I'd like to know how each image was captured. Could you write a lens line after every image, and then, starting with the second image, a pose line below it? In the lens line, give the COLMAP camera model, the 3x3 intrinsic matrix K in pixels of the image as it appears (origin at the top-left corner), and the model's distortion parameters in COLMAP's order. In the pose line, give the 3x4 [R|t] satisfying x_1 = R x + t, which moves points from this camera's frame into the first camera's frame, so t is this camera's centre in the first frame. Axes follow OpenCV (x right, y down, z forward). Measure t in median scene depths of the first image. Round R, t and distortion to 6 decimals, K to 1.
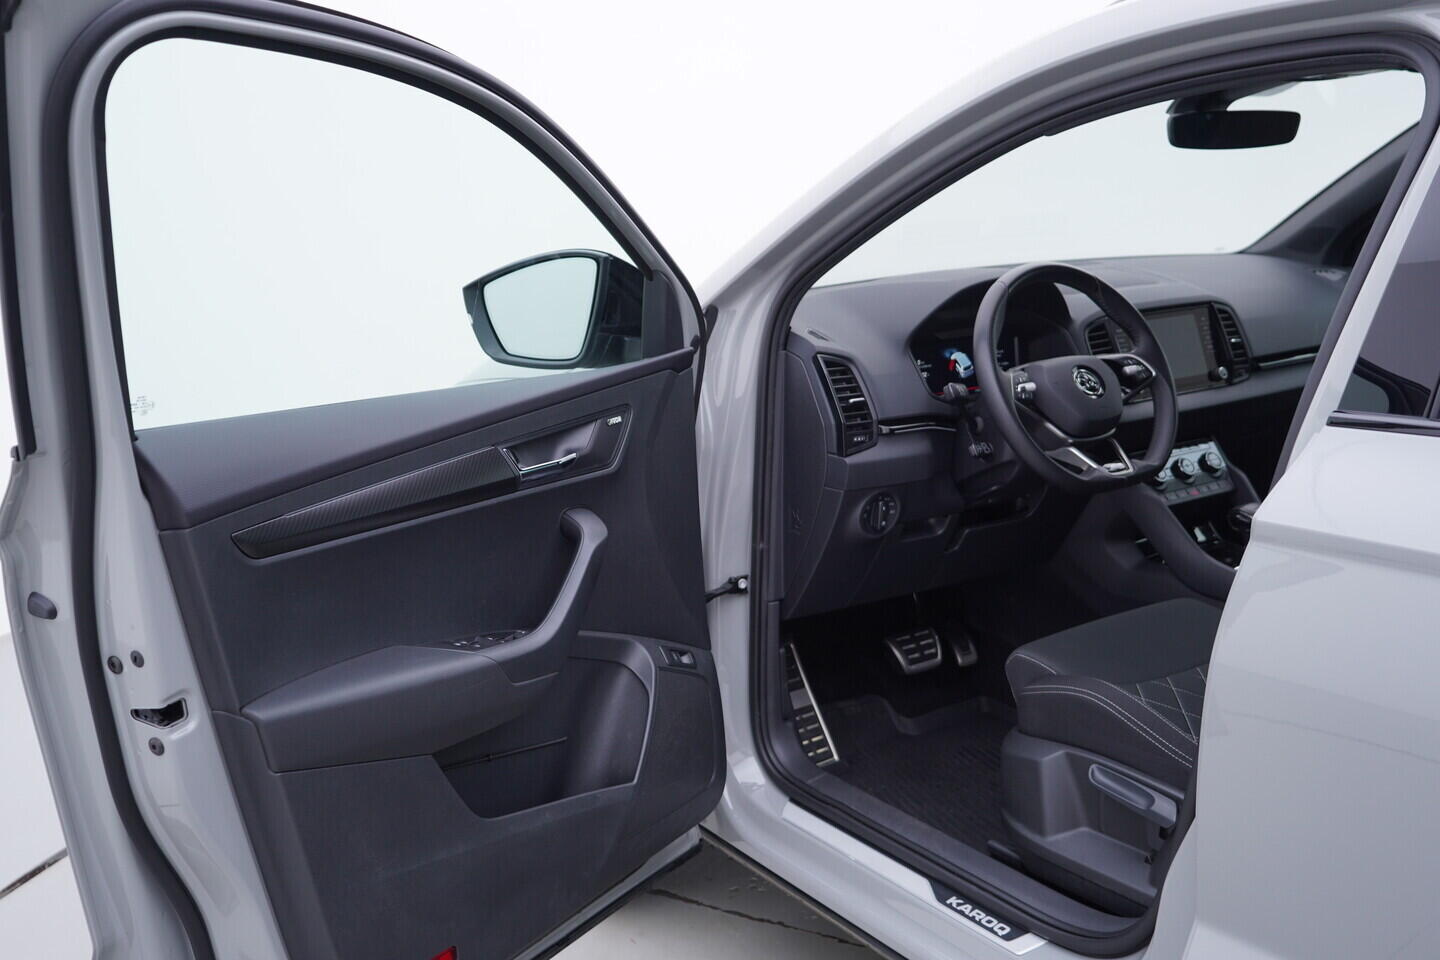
lens RADIAL K [[1487.8, 0, 716.4], [0, 1487.8, 460.2], [0, 0, 1]] dist [-0.009525, -0.000667]
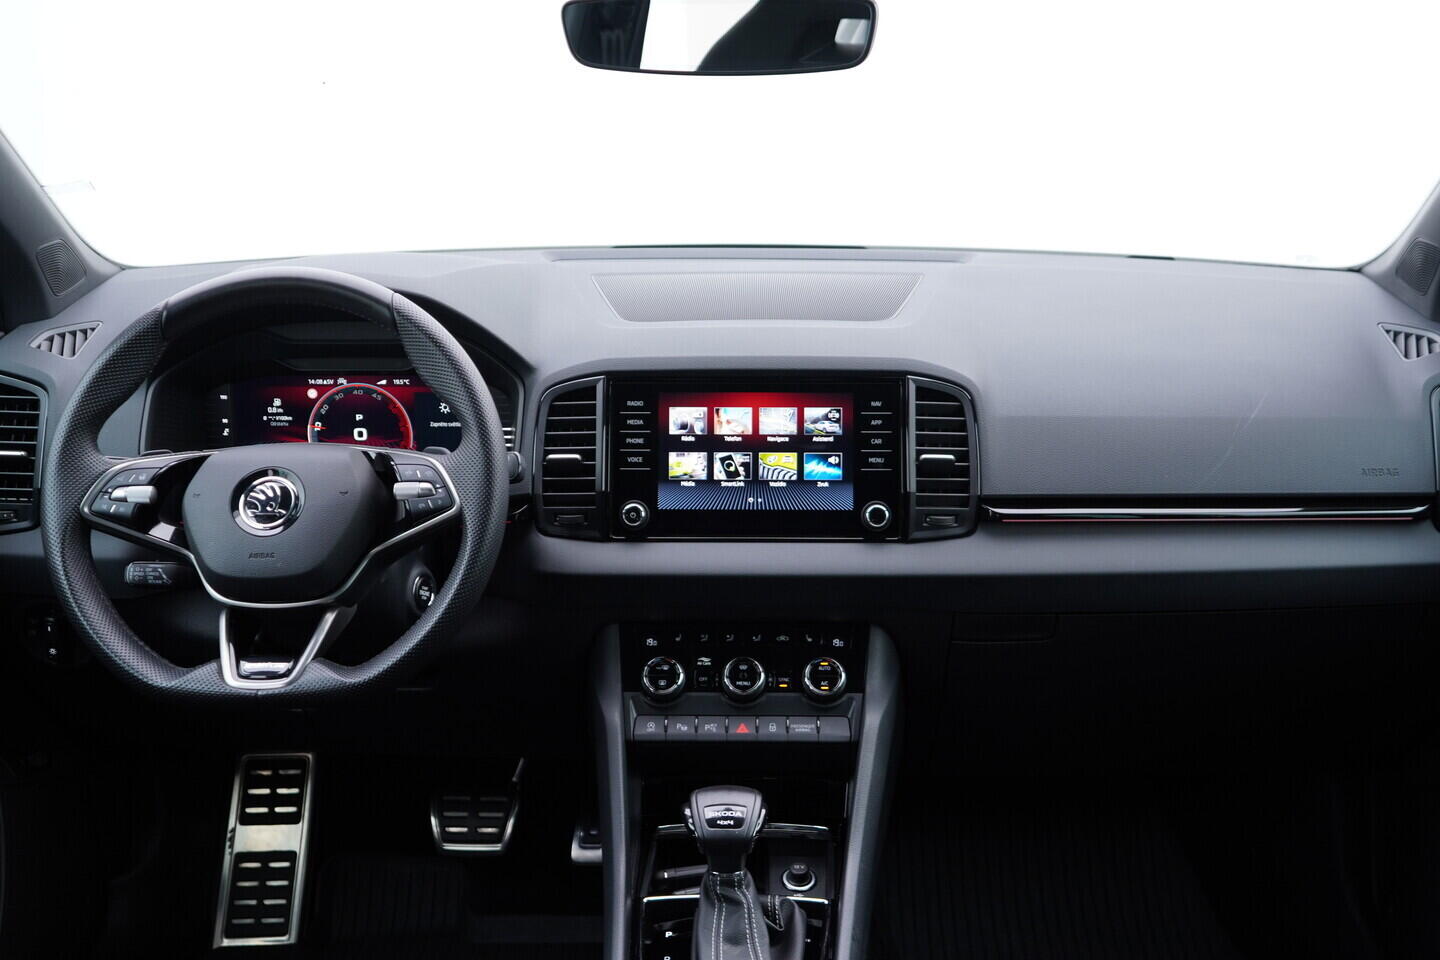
lens RADIAL K [[1481.6, 0, 720.0], [0, 1481.6, 480.0], [0, 0, 1]] dist [0.001280, 0.029311]
pose [[0.811164, 0.204476, -0.547907, 0.642111], [-0.145360, 0.977977, 0.149773, -0.155772], [0.566466, -0.041847, 0.823022, 0.617363]]
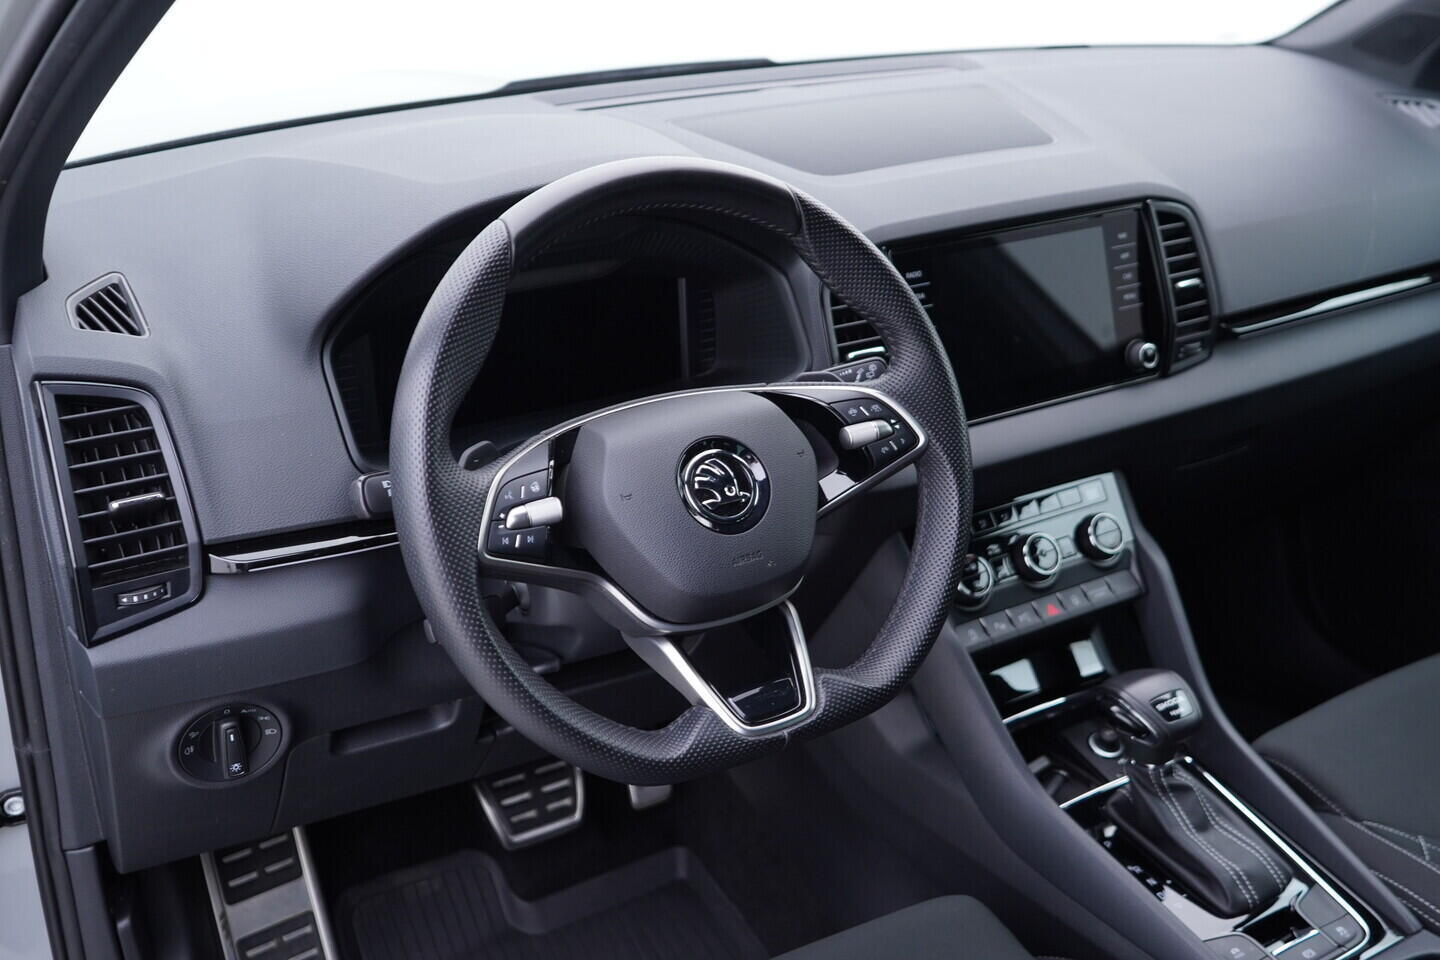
lens RADIAL K [[1481.6, 0, 720.0], [0, 1481.6, 480.0], [0, 0, 1]] dist [0.001280, 0.029311]
pose [[0.997323, 0.065088, -0.033323, 0.248466], [-0.055440, 0.970218, 0.235805, -0.139620], [0.047679, -0.233326, 0.971229, 0.582765]]
